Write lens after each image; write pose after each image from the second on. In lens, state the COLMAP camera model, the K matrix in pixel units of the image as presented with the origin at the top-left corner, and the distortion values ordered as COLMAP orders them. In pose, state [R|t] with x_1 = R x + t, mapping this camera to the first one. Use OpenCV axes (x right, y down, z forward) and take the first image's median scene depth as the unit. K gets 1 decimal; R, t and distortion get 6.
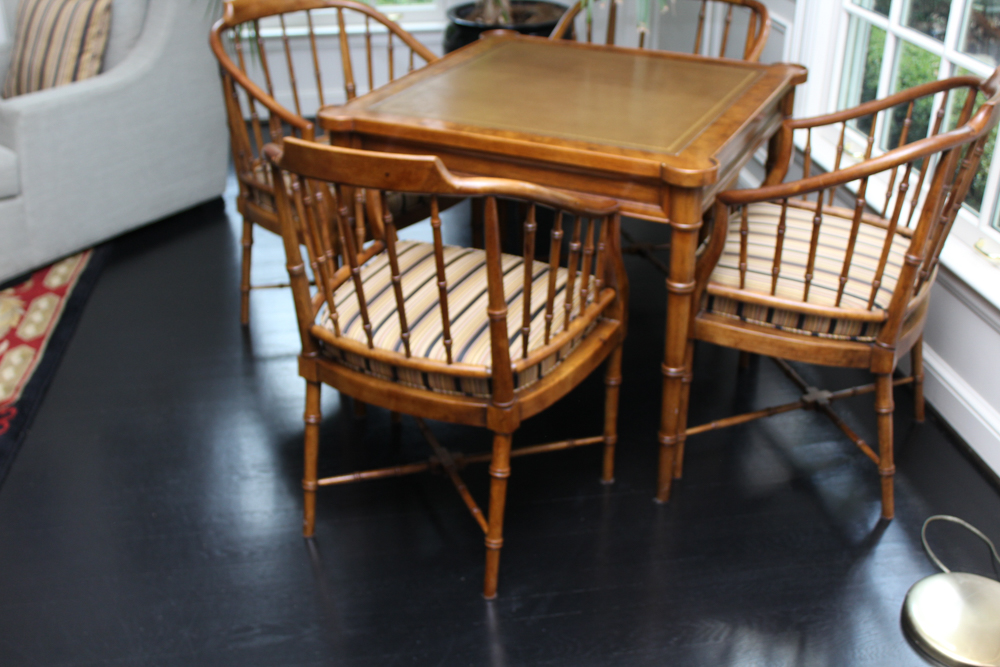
lens RADIAL K [[1148.0, 0, 500.0], [0, 1148.0, 333.5], [0, 0, 1]] dist [-0.077800, 0.034320]
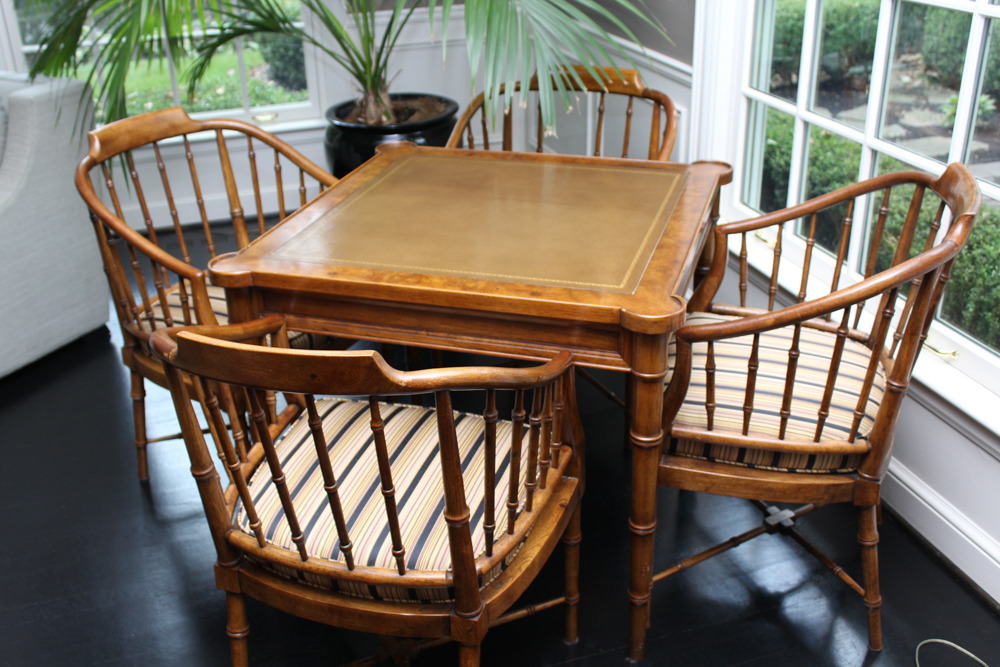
lens RADIAL K [[1029.9, 0, 500.0], [0, 1029.9, 333.5], [0, 0, 1]] dist [-0.078917, -0.011312]
pose [[0.988208, -0.091393, 0.122849, -0.044212], [0.094680, 0.995283, -0.021174, -0.113310], [-0.120334, 0.032555, 0.992200, 0.217394]]
